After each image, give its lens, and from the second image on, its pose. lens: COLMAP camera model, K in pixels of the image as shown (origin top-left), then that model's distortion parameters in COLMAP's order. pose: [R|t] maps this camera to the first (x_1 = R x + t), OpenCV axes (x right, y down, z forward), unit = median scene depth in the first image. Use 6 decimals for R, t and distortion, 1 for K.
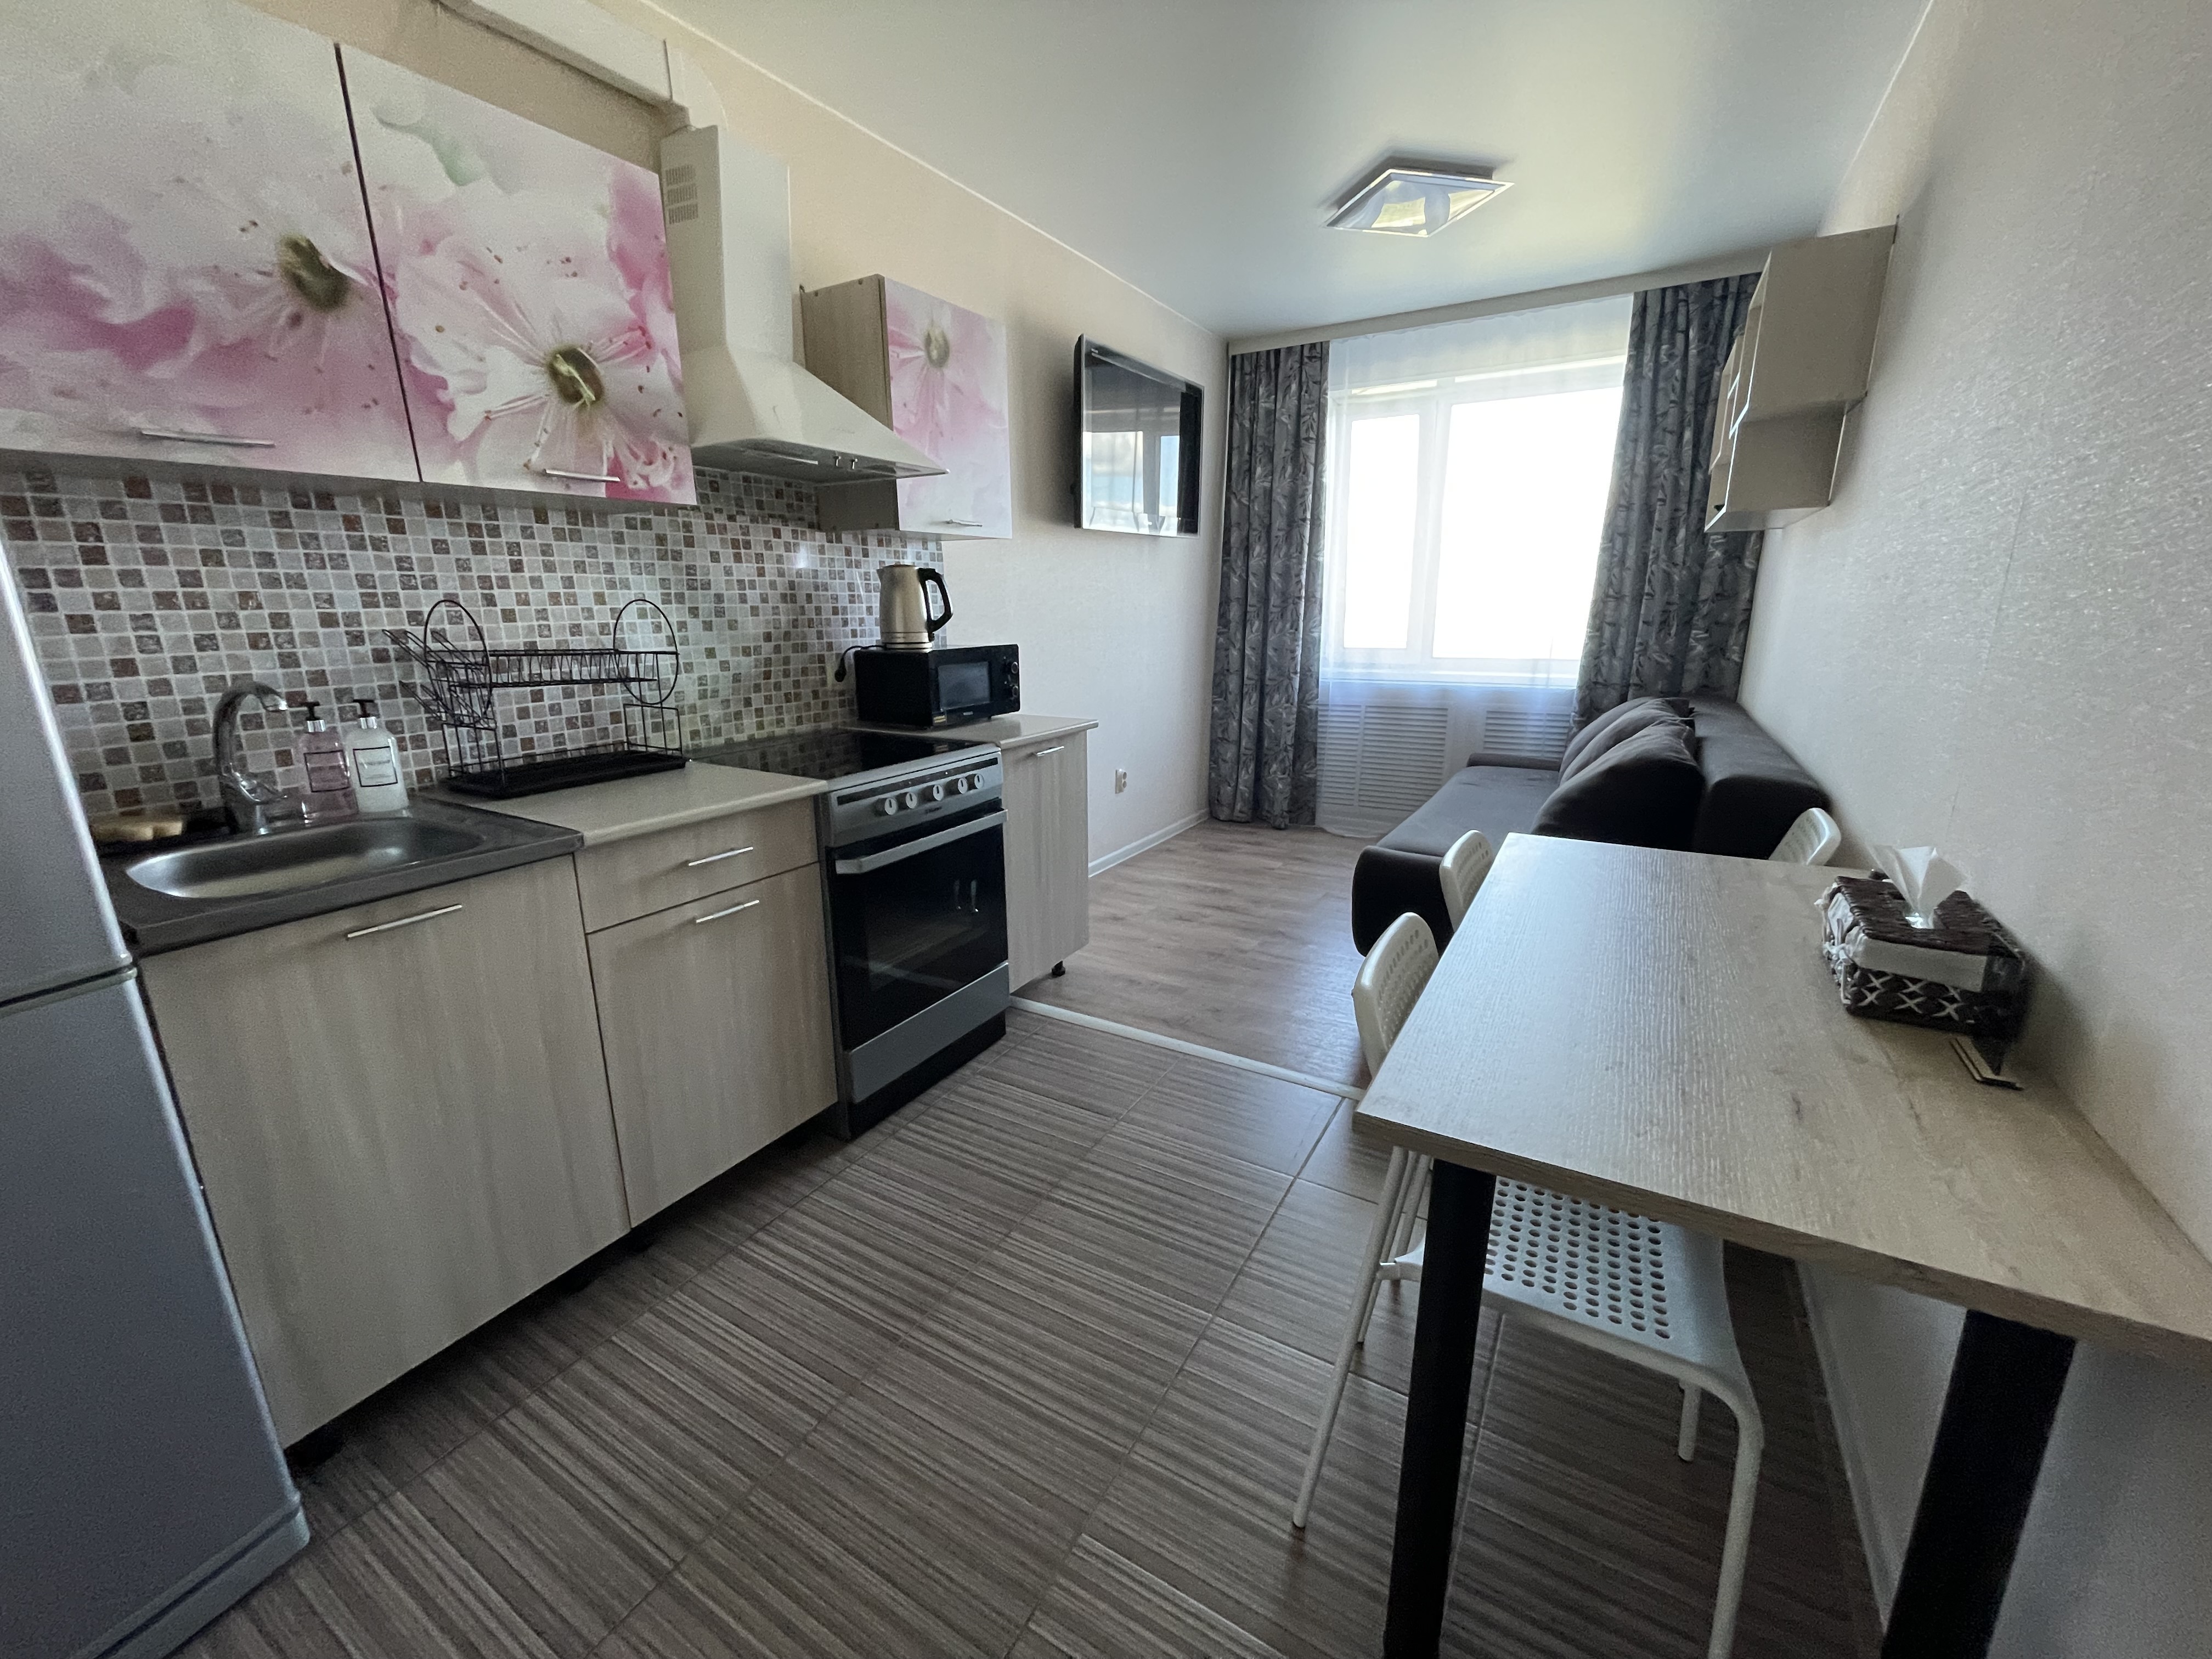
lens RADIAL K [[891.3, 0, 1106.0], [0, 891.3, 829.5], [0, 0, 1]] dist [0.001707, -0.000540]
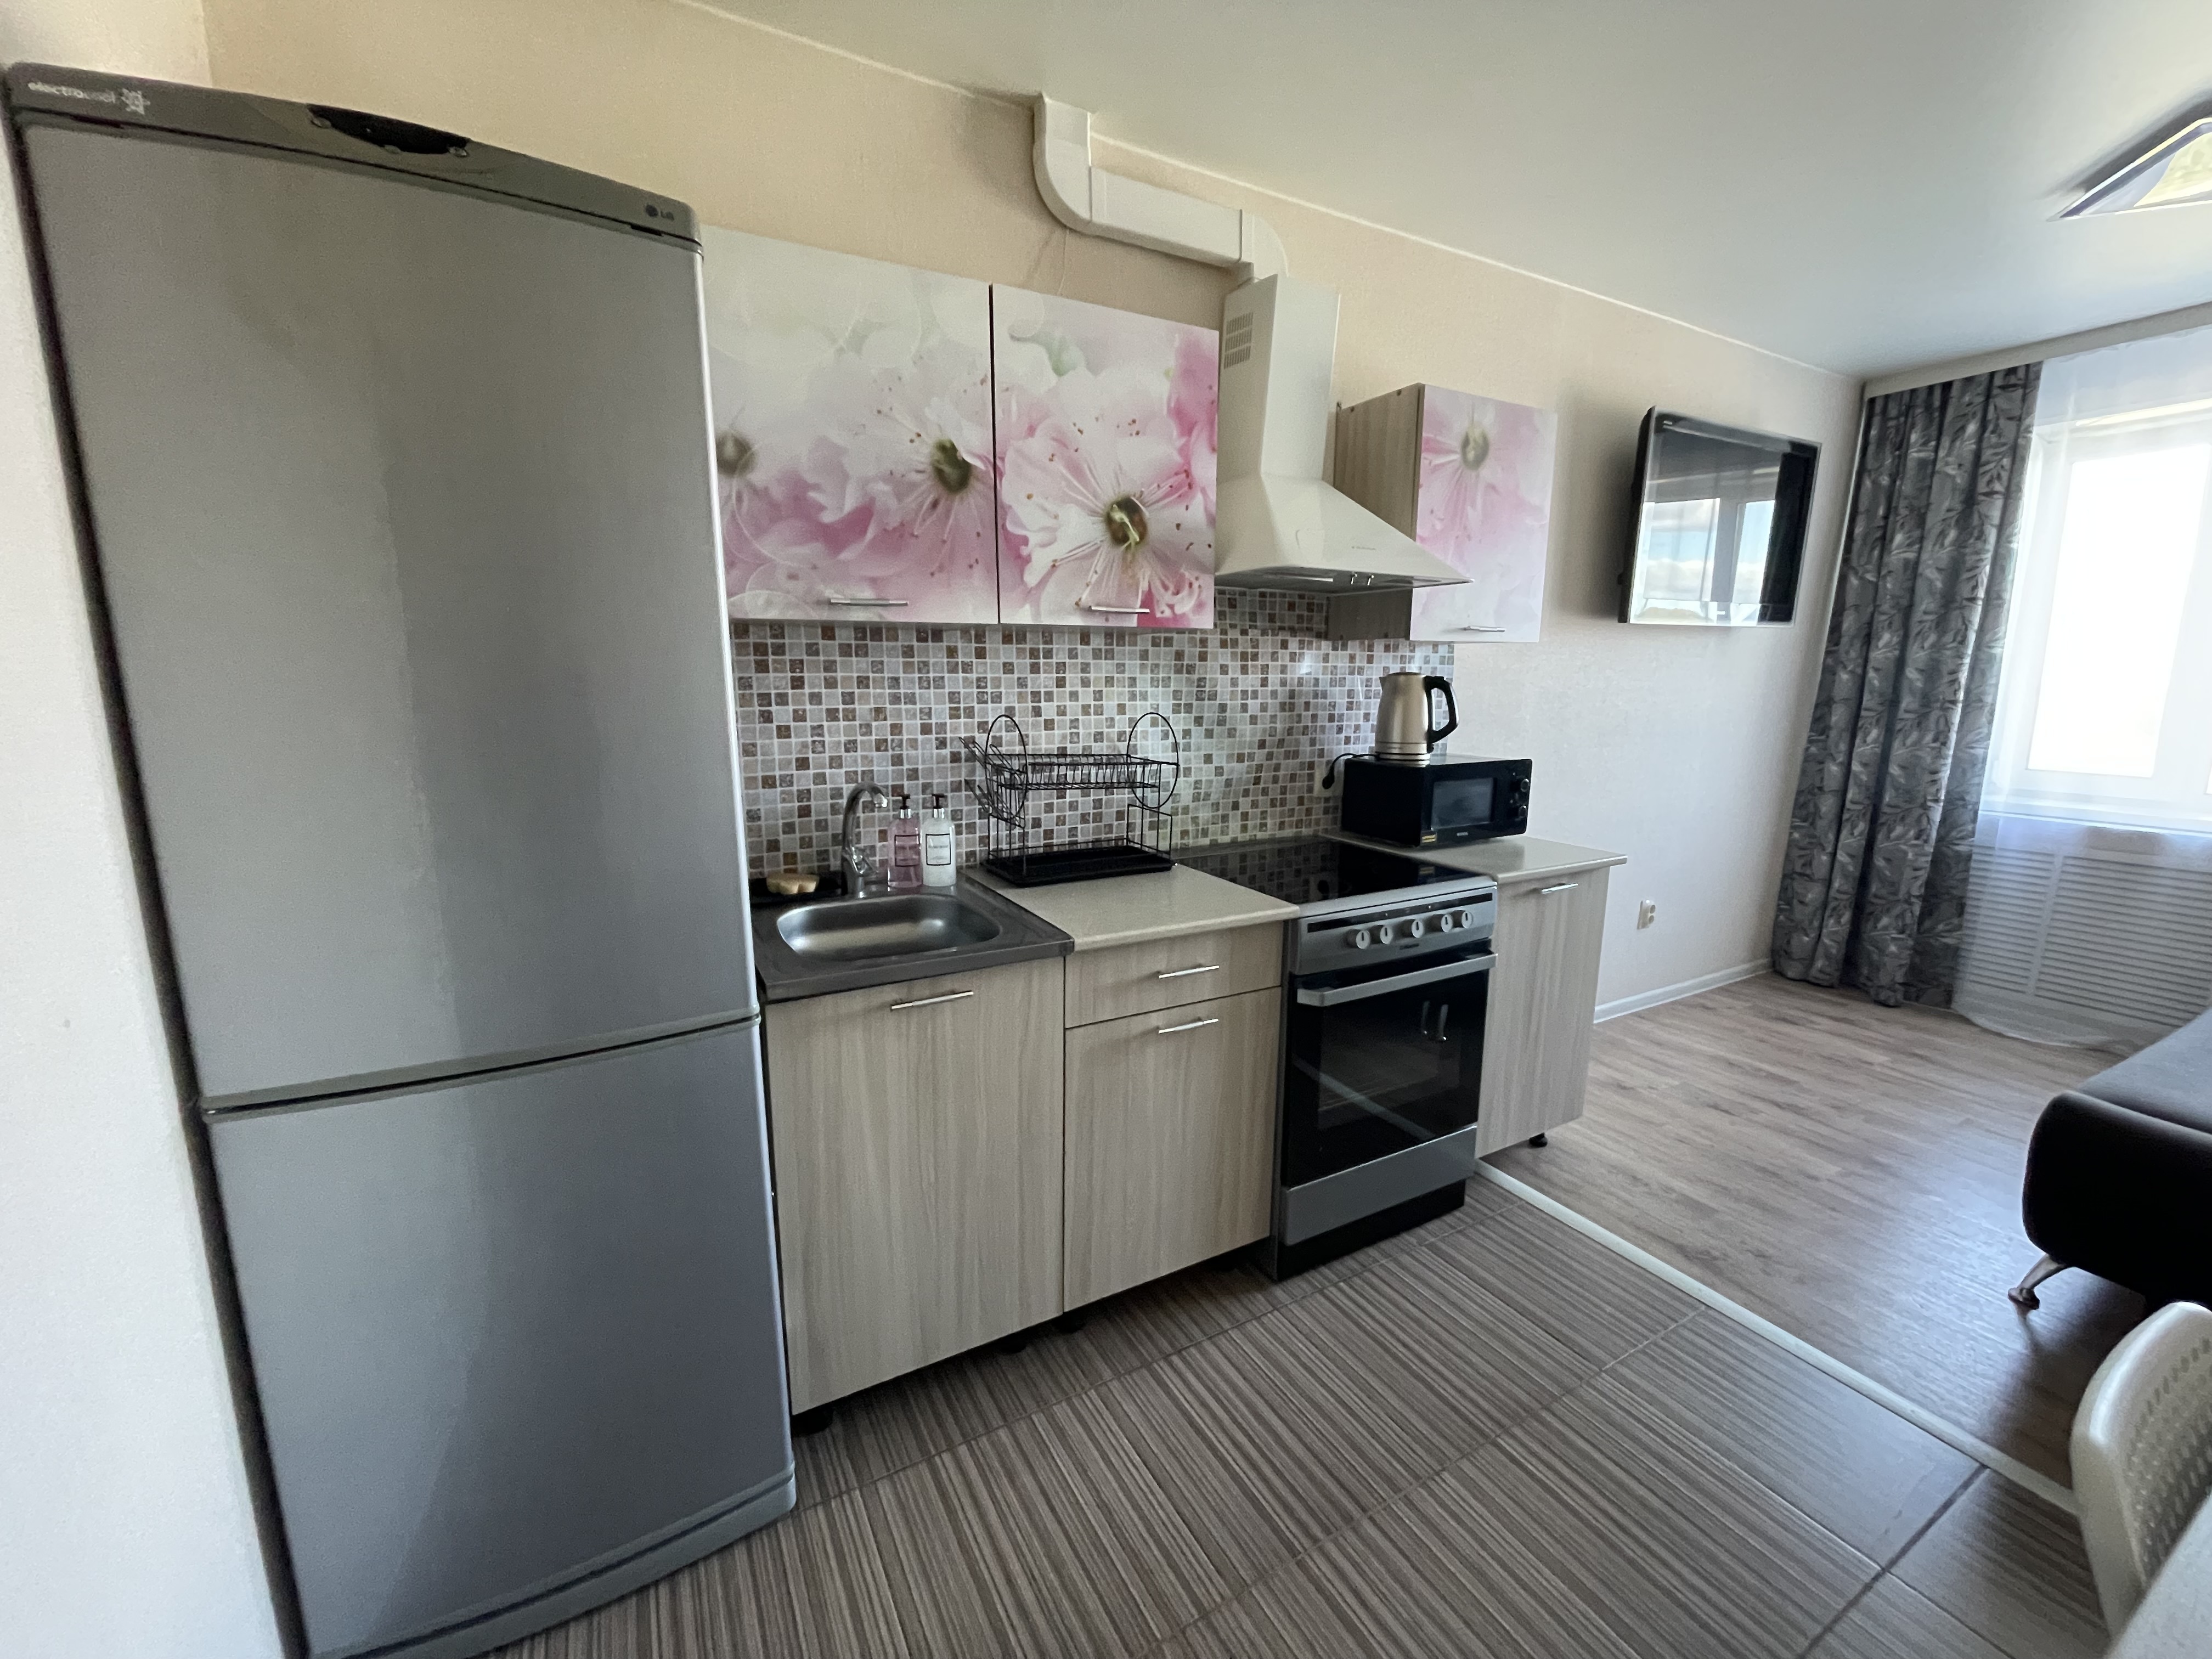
lens RADIAL K [[892.7, 0, 1106.0], [0, 892.7, 829.5], [0, 0, 1]] dist [-0.002331, -0.000233]
pose [[0.860385, 0.098476, -0.500041, -0.015521], [-0.135559, 0.990030, -0.038275, -0.058092], [0.491286, 0.100716, 0.865156, 0.044754]]
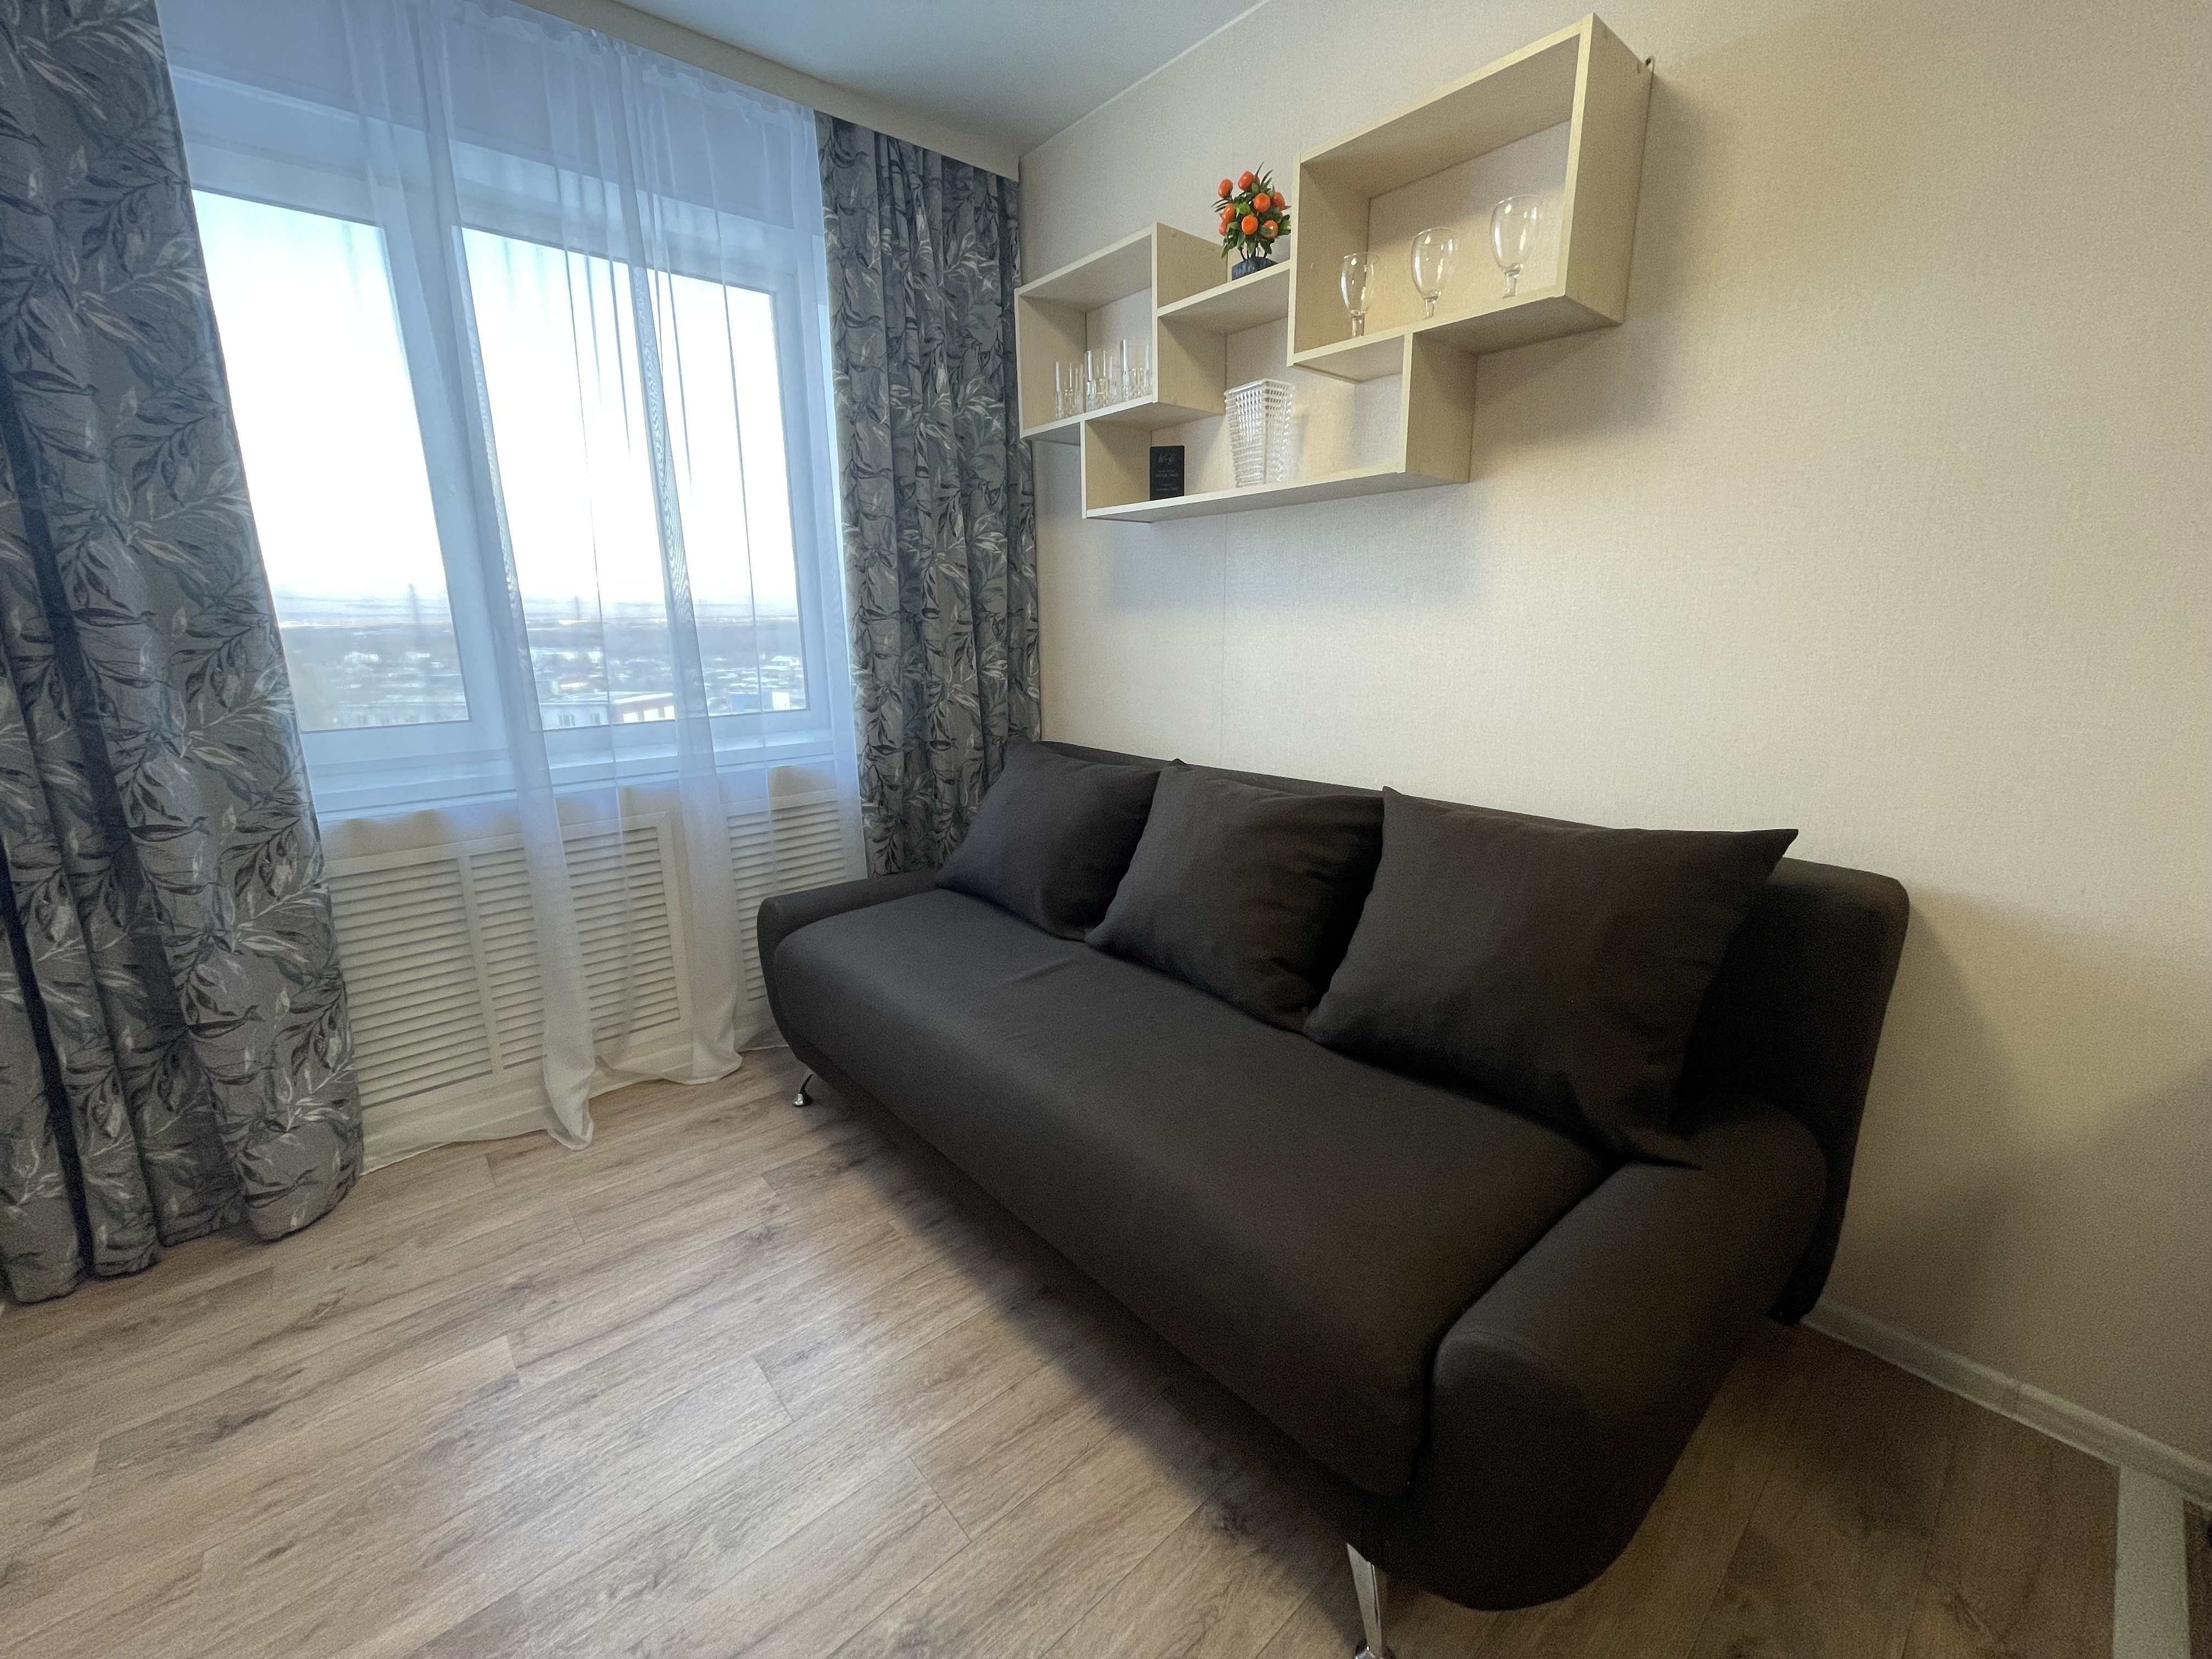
lens RADIAL K [[891.3, 0, 1106.0], [0, 891.3, 829.5], [0, 0, 1]] dist [0.001707, -0.000540]
pose [[0.334702, -0.214230, 0.917649, -0.015407], [0.244880, 0.960133, 0.134831, -0.262439], [-0.909950, 0.179586, 0.373819, 1.068187]]
